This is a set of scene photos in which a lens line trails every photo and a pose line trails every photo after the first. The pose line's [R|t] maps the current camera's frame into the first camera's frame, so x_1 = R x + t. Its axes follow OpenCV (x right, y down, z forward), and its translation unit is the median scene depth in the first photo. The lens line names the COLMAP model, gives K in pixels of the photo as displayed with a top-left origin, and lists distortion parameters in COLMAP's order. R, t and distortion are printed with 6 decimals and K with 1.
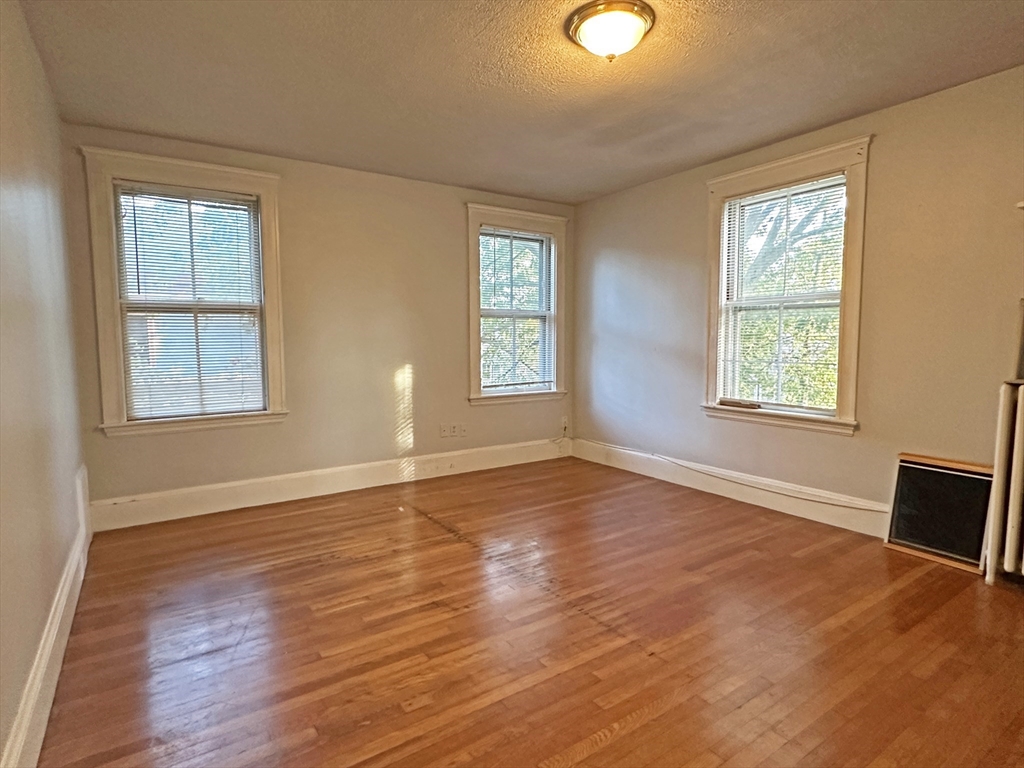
lens RADIAL K [[547.8, 0, 512.2], [0, 547.8, 384.4], [0, 0, 1]] dist [0.006395, -0.001609]
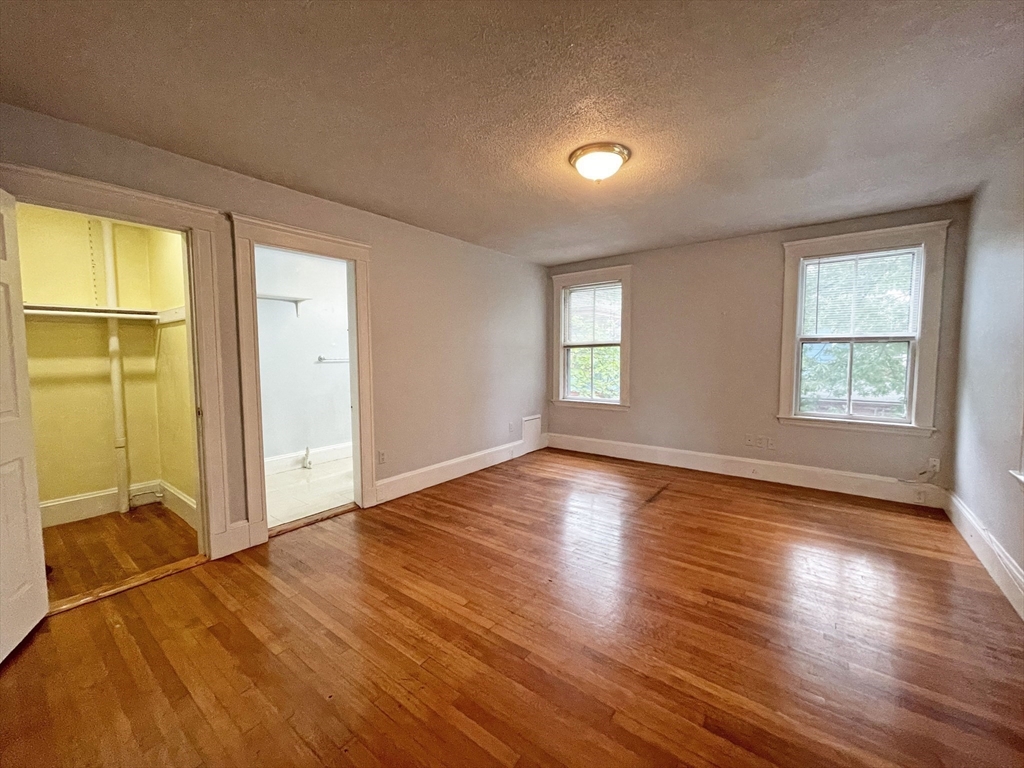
lens RADIAL K [[411.7, 0, 514.9], [0, 411.7, 381.2], [0, 0, 1]] dist [-0.007218, -0.000464]
pose [[0.315755, 0.063218, -0.946732, 0.546292], [-0.076538, 0.996224, 0.040996, -0.041067], [0.945749, 0.059516, 0.319401, 0.222239]]
